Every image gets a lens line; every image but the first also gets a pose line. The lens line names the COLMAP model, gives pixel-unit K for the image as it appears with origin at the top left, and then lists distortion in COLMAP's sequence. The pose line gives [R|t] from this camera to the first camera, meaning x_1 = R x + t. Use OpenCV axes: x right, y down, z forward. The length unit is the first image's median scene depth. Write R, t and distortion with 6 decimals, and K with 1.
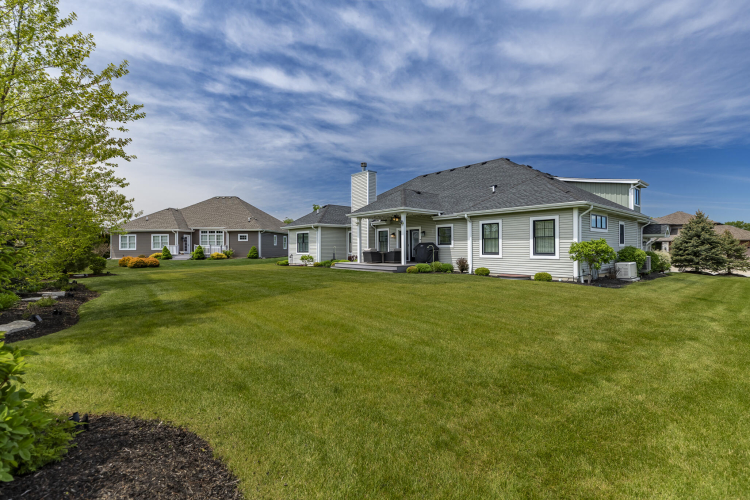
lens RADIAL K [[352.0, 0, 375.0], [0, 352.0, 250.0], [0, 0, 1]] dist [0.000578, 0.000032]
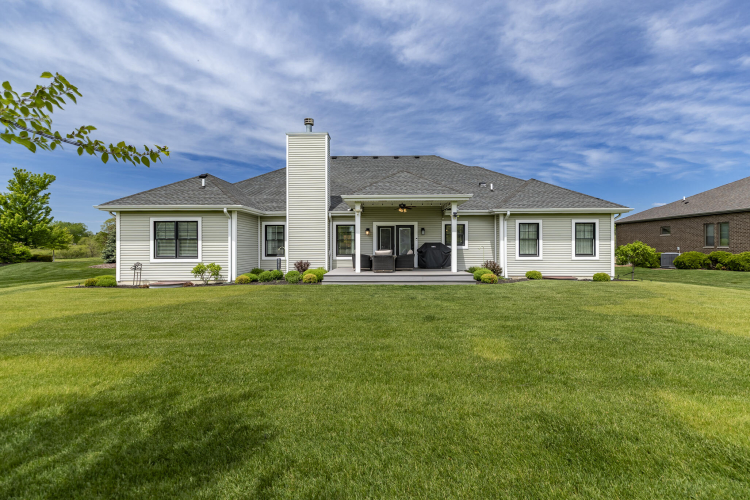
lens RADIAL K [[349.1, 0, 375.0], [0, 349.1, 250.0], [0, 0, 1]] dist [0.000113, -0.000001]
pose [[0.647902, 0.001084, 0.761723, -0.617551], [0.004780, 0.999974, -0.005489, -0.001017], [-0.761709, 0.007197, 0.647879, 0.690255]]
